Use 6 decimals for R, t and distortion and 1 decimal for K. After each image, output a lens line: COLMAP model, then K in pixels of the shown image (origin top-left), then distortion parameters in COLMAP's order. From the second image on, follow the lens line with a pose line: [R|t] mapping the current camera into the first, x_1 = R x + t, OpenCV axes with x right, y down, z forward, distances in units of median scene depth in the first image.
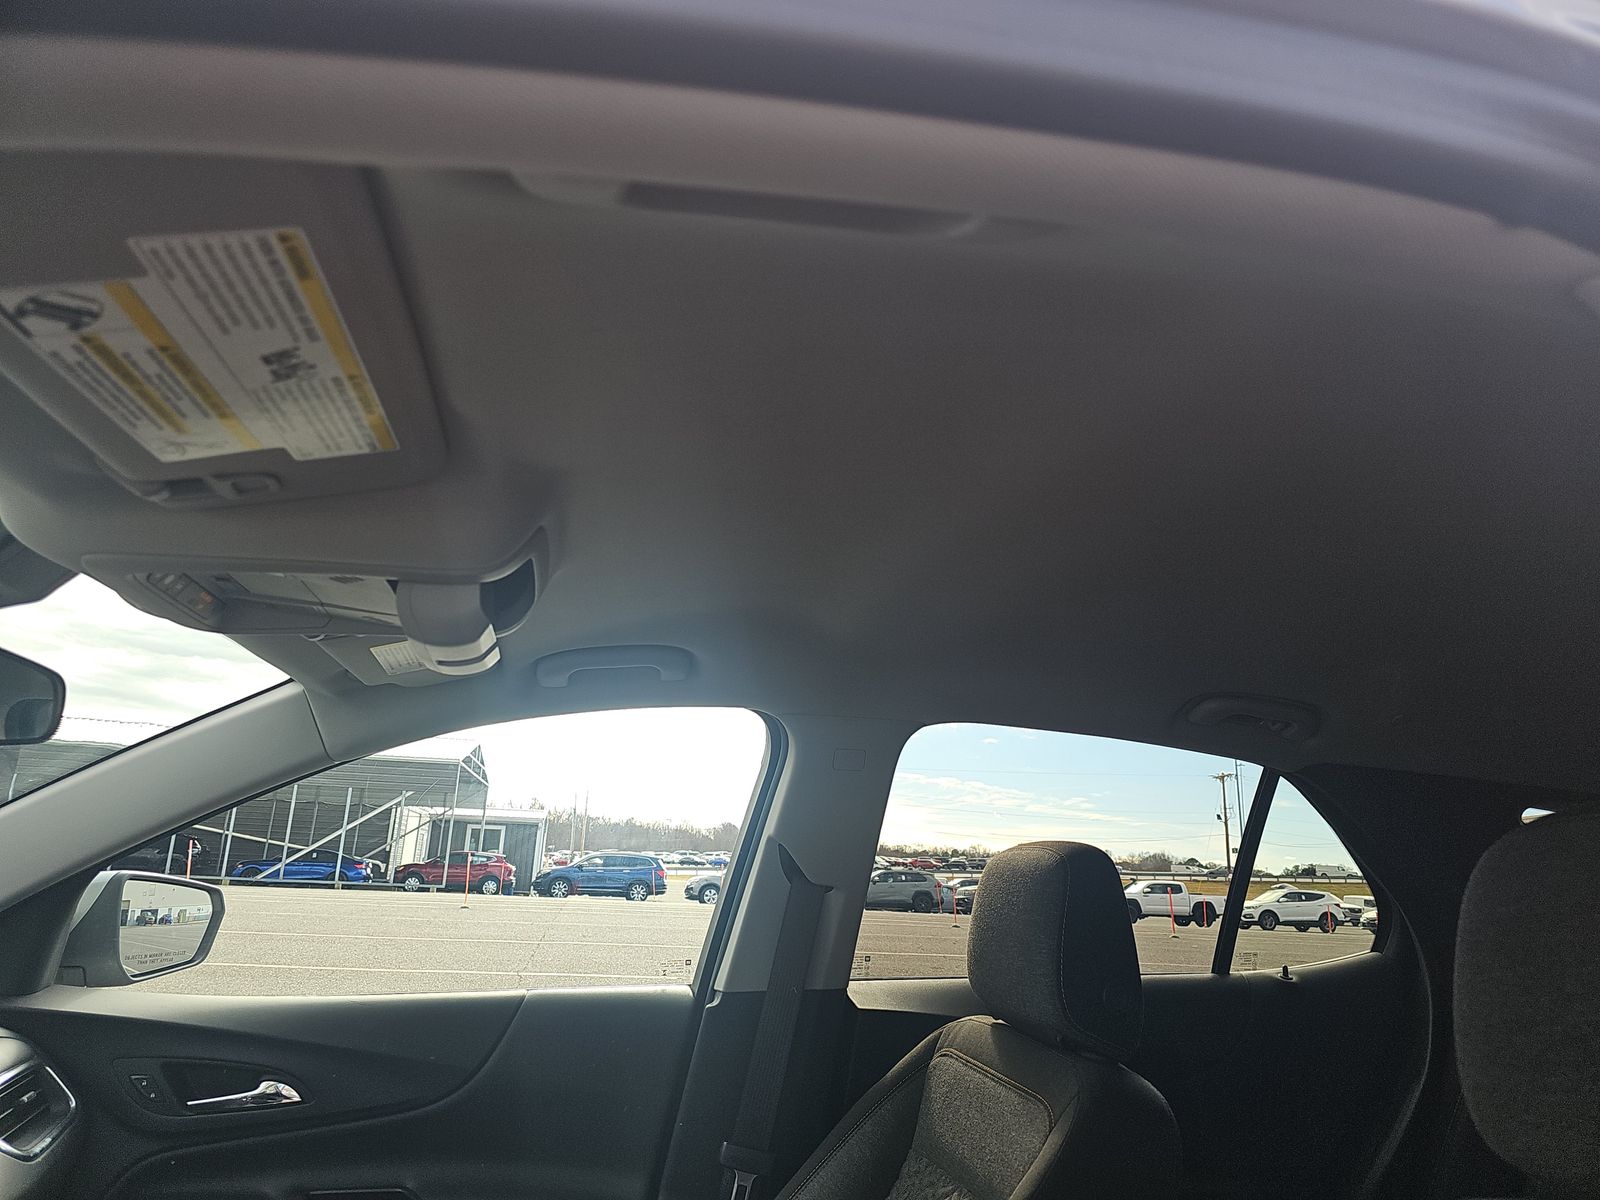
lens RADIAL K [[1103.2, 0, 800.0], [0, 1103.2, 600.0], [0, 0, 1]] dist [0.033130, -0.030597]
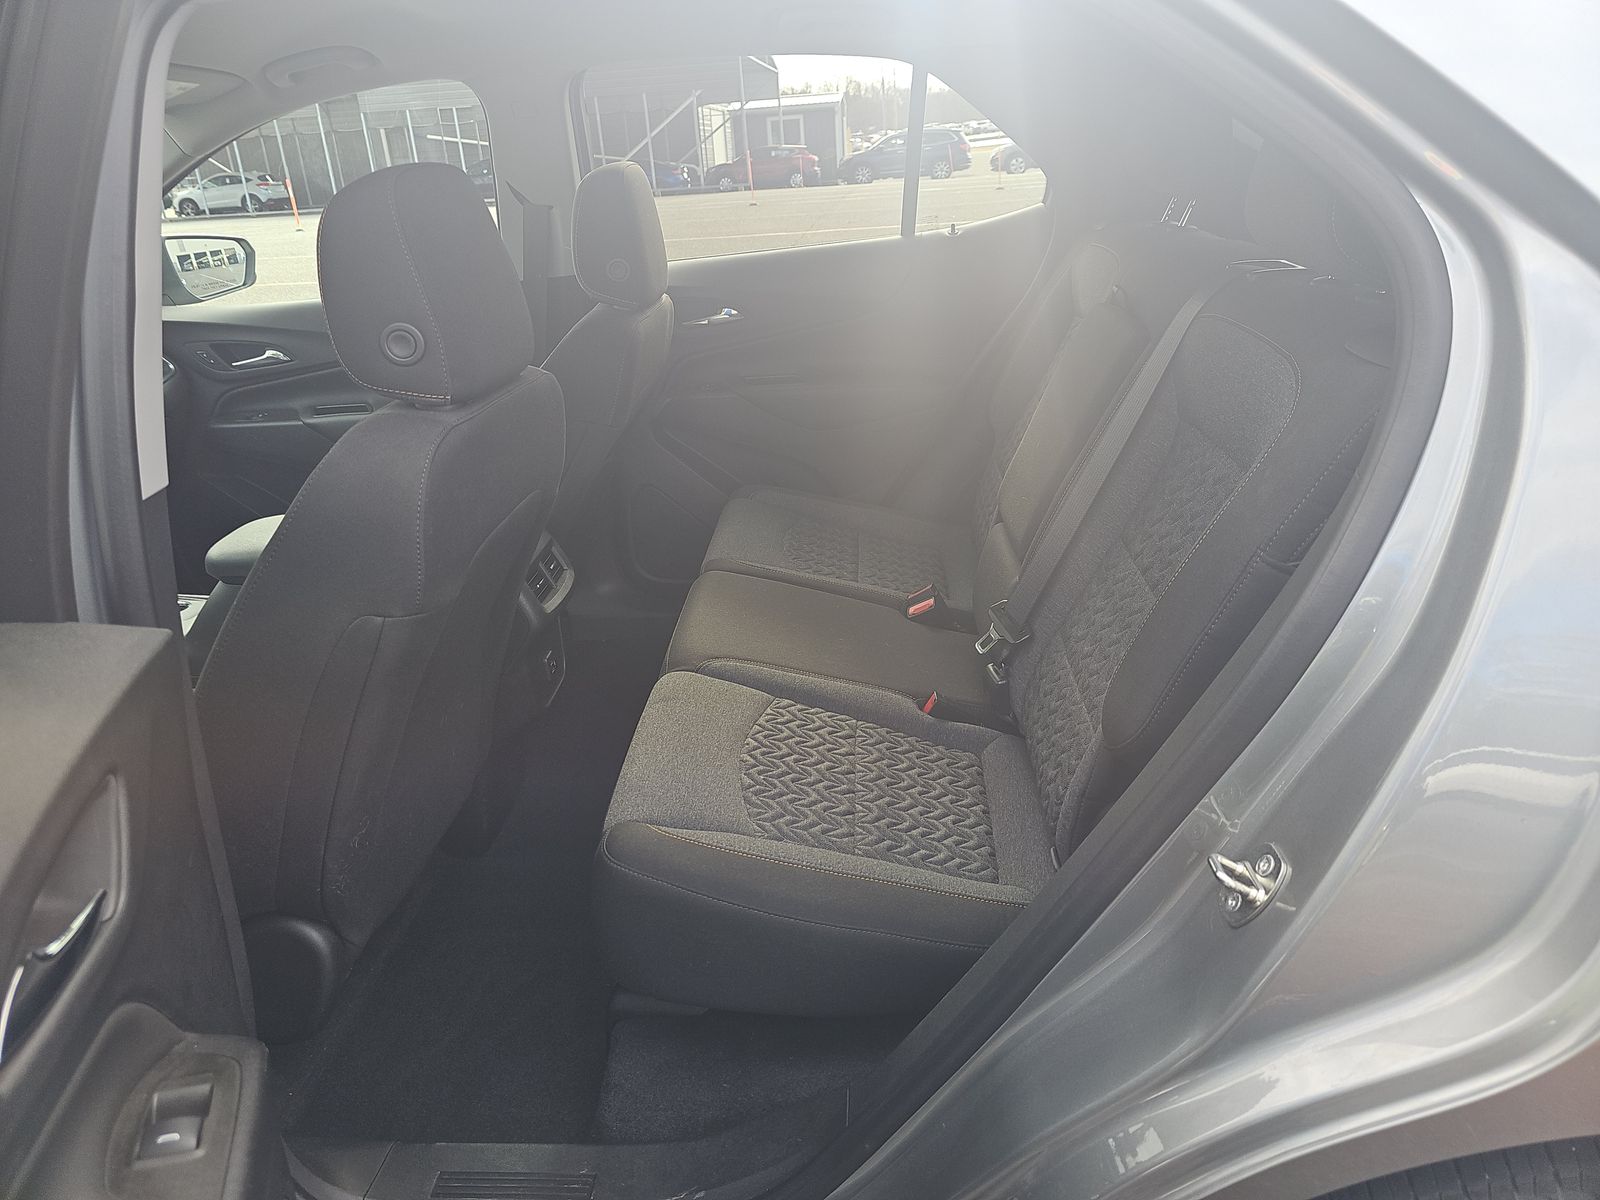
lens RADIAL K [[1103.2, 0, 800.0], [0, 1103.2, 600.0], [0, 0, 1]] dist [0.033130, -0.030597]
pose [[0.954330, 0.007203, -0.298669, 0.776299], [0.170441, 0.807929, 0.564092, -0.088118], [0.245366, -0.589236, 0.769803, -0.345494]]
